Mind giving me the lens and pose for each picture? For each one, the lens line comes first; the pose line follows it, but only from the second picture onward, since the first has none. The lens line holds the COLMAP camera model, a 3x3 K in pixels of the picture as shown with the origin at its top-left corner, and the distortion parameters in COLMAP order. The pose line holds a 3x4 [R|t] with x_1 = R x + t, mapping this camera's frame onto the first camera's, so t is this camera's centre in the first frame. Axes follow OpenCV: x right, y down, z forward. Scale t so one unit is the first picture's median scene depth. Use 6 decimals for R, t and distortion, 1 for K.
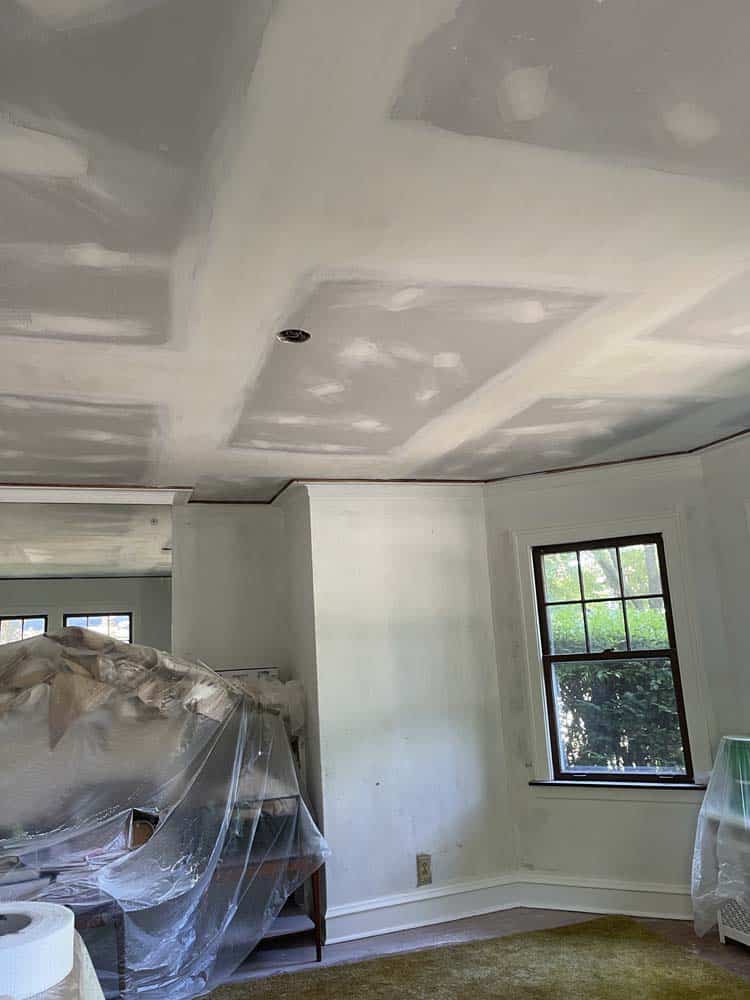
lens RADIAL K [[757.8, 0, 378.2], [0, 757.8, 507.6], [0, 0, 1]] dist [0.074939, -0.090732]
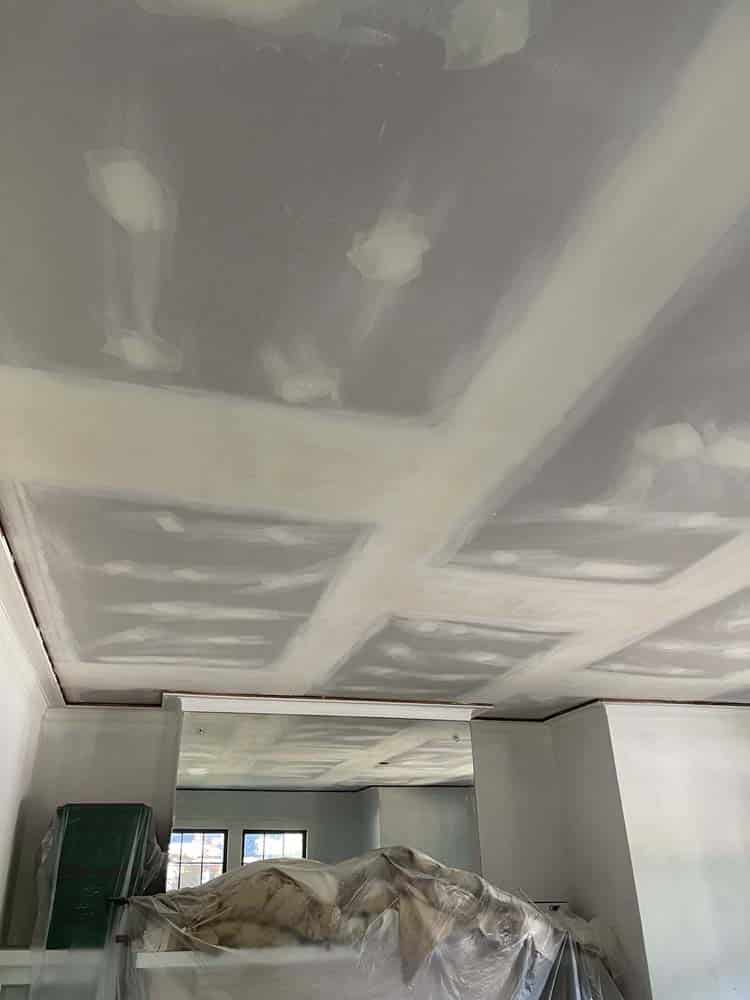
lens RADIAL K [[757.8, 0, 378.2], [0, 757.8, 507.6], [0, 0, 1]] dist [0.074939, -0.090732]
pose [[0.997171, 0.000786, -0.075164, -0.355361], [-0.020684, 0.964212, -0.264325, -0.008072], [0.072267, 0.265131, 0.961500, -0.089822]]
